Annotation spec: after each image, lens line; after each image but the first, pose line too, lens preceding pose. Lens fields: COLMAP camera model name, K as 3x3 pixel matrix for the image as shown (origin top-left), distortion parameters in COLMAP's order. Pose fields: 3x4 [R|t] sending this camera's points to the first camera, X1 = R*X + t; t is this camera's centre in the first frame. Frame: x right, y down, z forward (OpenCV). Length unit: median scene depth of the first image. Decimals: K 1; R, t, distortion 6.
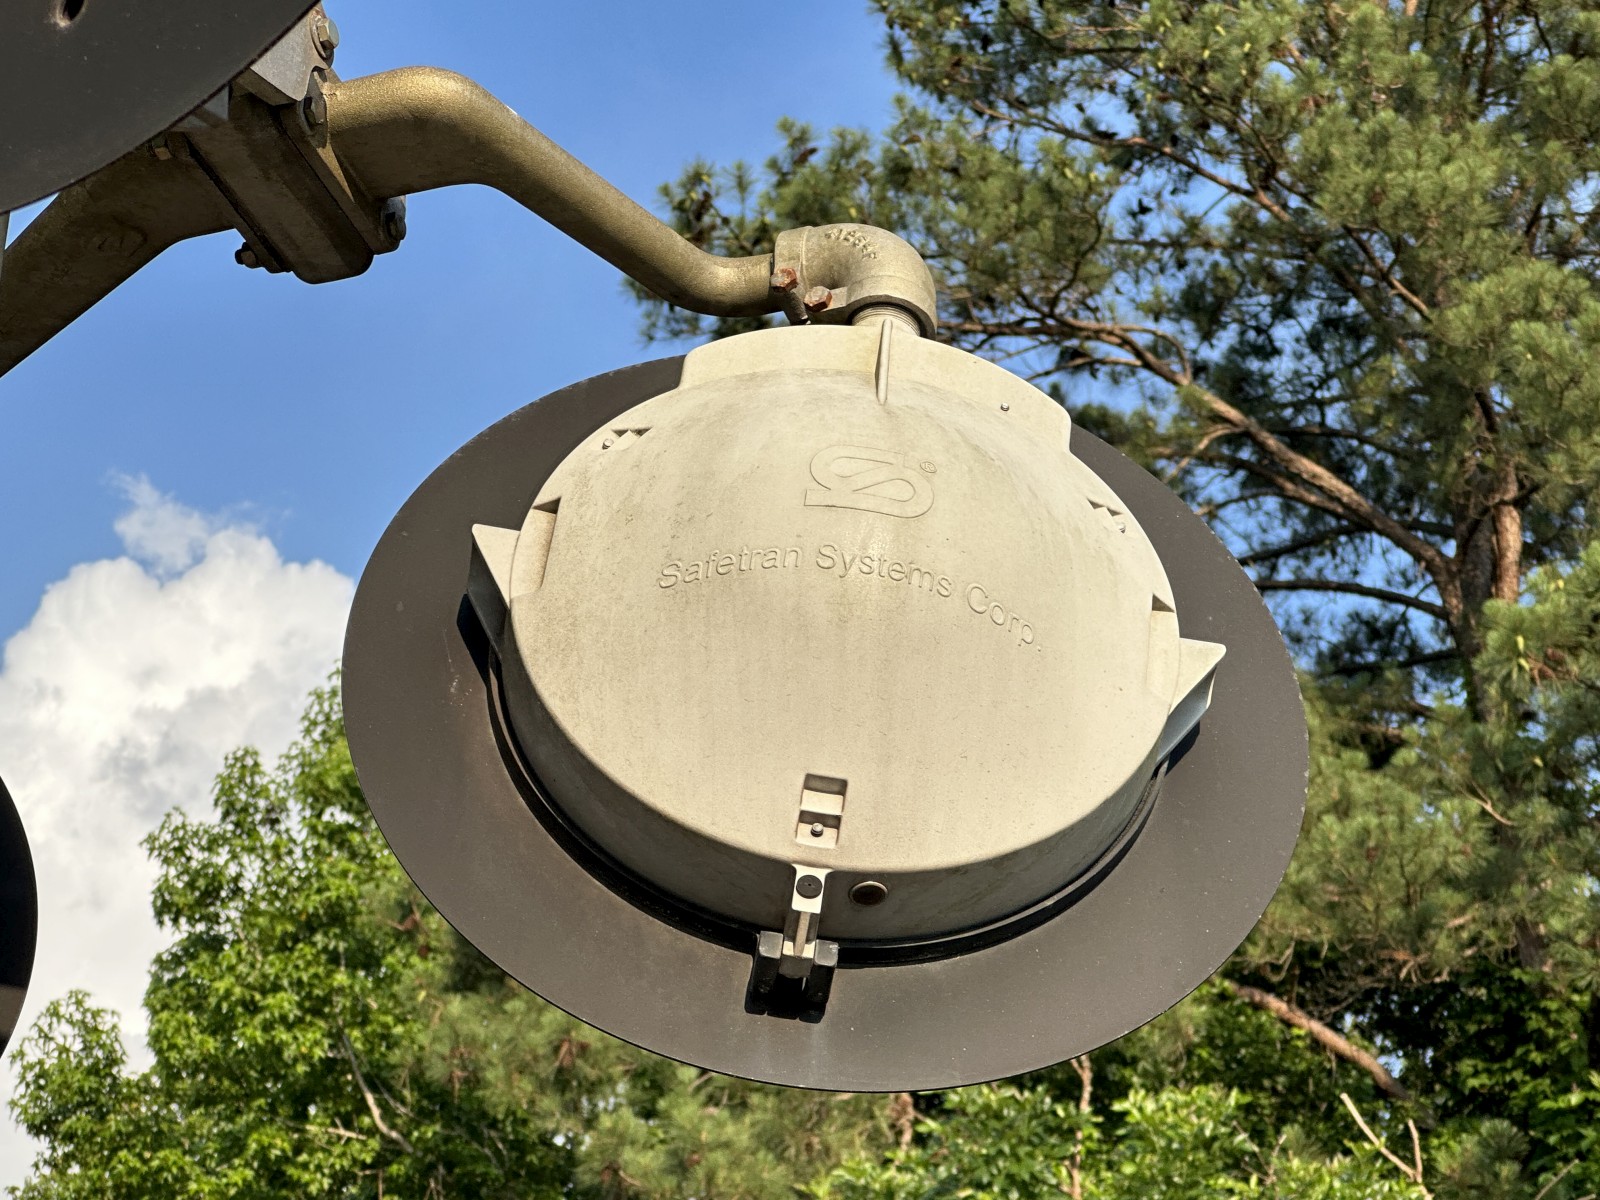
lens RADIAL K [[3792.4, 0, 800.0], [0, 3792.4, 600.0], [0, 0, 1]] dist [0.235325, -0.295485]
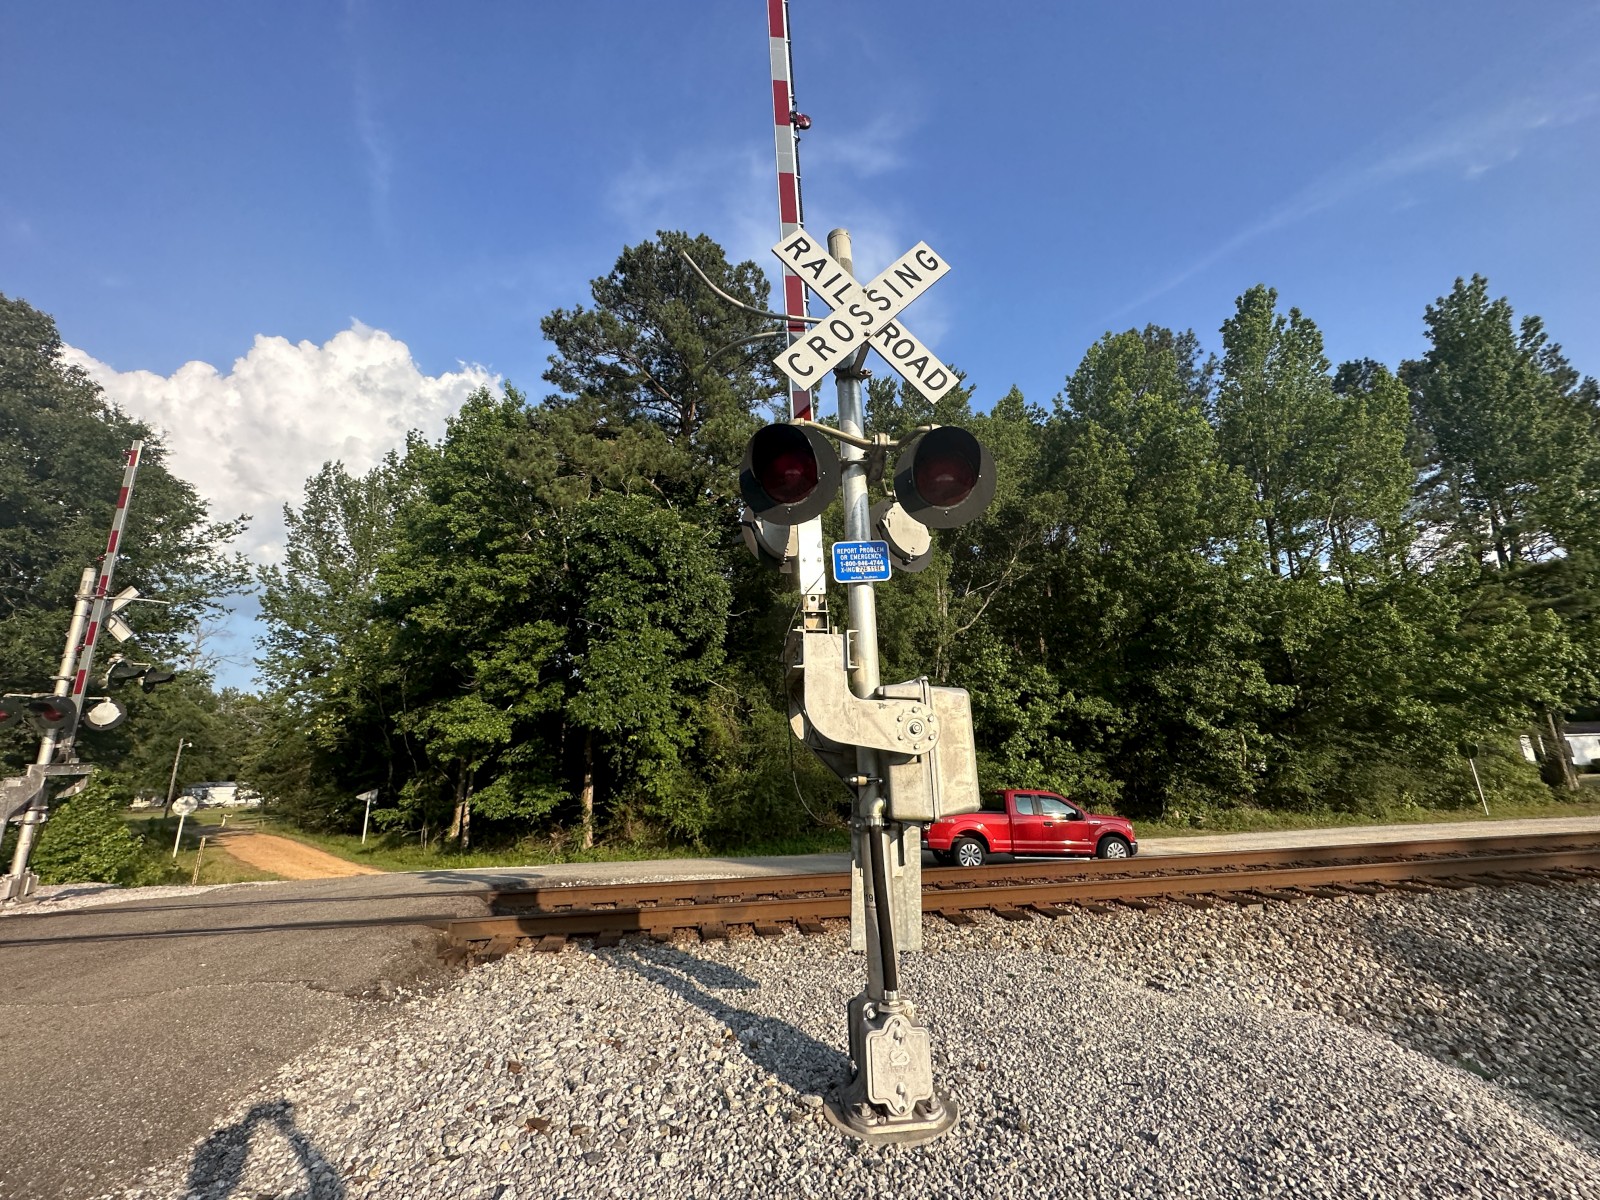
lens RADIAL K [[641.1, 0, 802.0], [0, 641.1, 600.7], [0, 0, 1]] dist [-0.000620, 0.000711]
pose [[0.900690, 0.073562, 0.428189, -0.086586], [-0.195829, 0.948506, 0.248974, -0.017339], [-0.387824, -0.308101, 0.868715, -0.055530]]
